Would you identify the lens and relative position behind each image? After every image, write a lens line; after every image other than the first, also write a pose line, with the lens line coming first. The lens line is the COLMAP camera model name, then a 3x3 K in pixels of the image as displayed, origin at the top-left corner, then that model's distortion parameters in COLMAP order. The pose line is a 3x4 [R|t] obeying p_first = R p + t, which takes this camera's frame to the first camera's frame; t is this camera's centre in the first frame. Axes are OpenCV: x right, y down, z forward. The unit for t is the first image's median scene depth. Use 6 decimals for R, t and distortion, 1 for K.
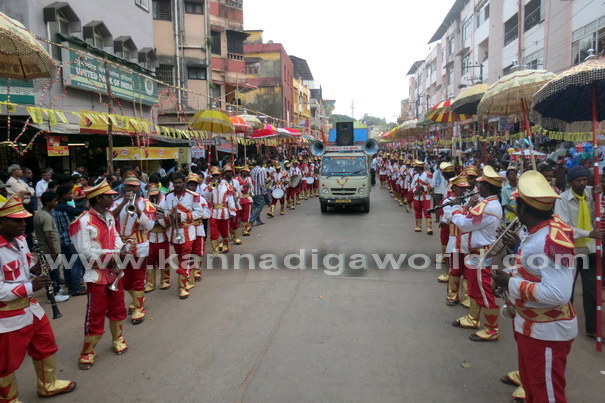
lens RADIAL K [[436.2, 0, 304.9], [0, 436.2, 204.4], [0, 0, 1]] dist [-0.026127, -0.001199]
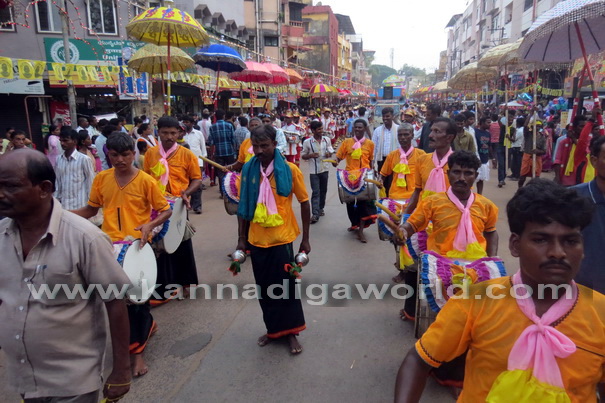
lens RADIAL K [[436.2, 0, 305.0], [0, 436.2, 202.5], [0, 0, 1]] dist [-0.026127, -0.001199]
pose [[0.996627, 0.023289, -0.078695, -0.016178], [-0.014810, 0.994185, 0.106658, 0.021563], [0.080721, -0.105133, 0.991177, -0.179958]]
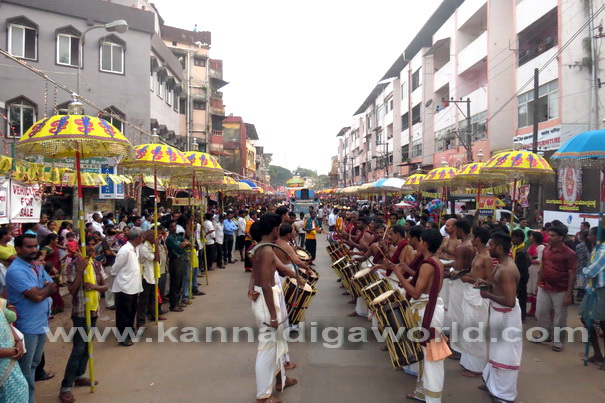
lens RADIAL K [[436.2, 0, 303.5], [0, 436.2, 201.5], [0, 0, 1]] dist [-0.026127, -0.001199]
pose [[0.988139, 0.018630, 0.152428, -0.061981], [-0.000864, 0.993272, -0.115798, 0.028544], [-0.153560, 0.114292, 0.981507, -0.261720]]
